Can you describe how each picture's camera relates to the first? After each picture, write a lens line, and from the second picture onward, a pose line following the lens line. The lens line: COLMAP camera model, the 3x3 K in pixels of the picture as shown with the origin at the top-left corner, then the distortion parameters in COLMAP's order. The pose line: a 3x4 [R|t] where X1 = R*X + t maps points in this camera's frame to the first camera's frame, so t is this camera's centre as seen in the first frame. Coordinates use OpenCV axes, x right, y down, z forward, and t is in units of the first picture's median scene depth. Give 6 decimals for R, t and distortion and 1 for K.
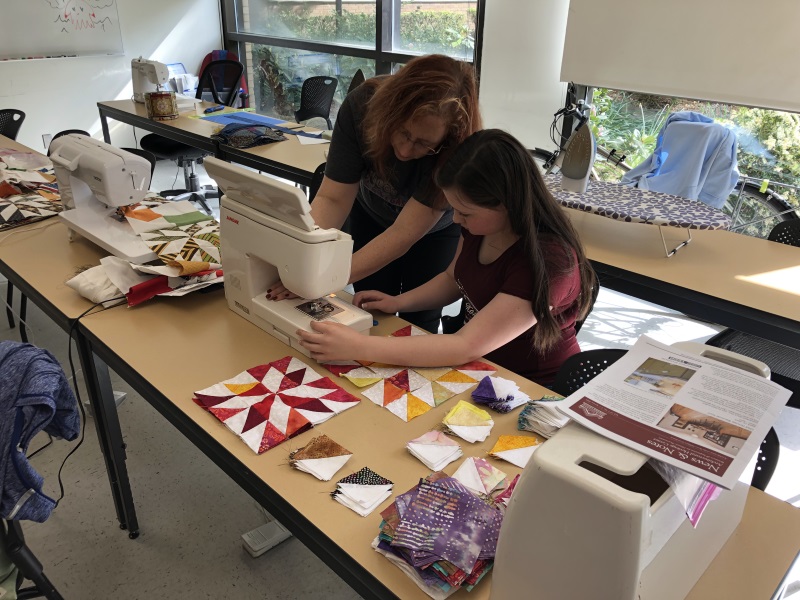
lens RADIAL K [[651.4, 0, 398.8], [0, 651.4, 301.0], [0, 0, 1]] dist [0.006923, 0.008397]
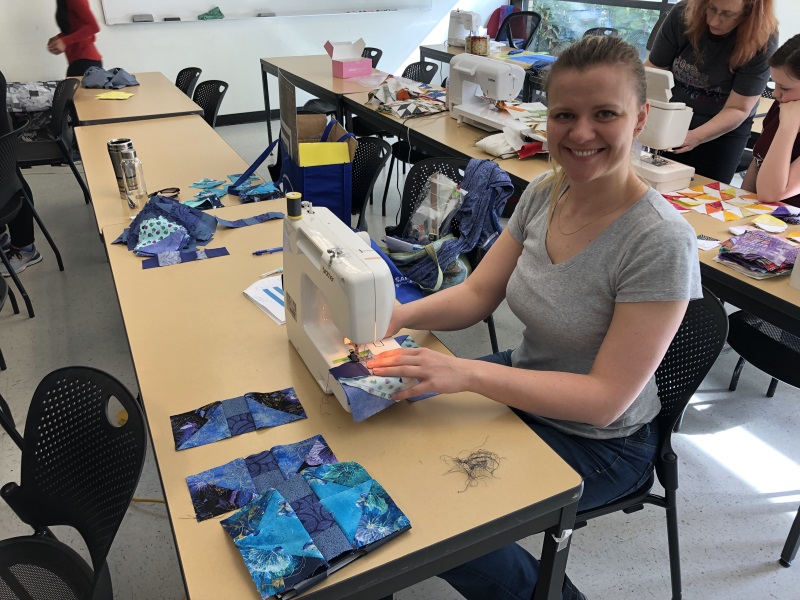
lens RADIAL K [[651.4, 0, 400.1], [0, 651.4, 298.9], [0, 0, 1]] dist [0.006923, 0.008397]
pose [[0.947007, 0.127716, -0.294731, -0.182640], [-0.114486, 0.991501, 0.061790, 0.273889], [0.300118, -0.024773, 0.953580, -0.563364]]
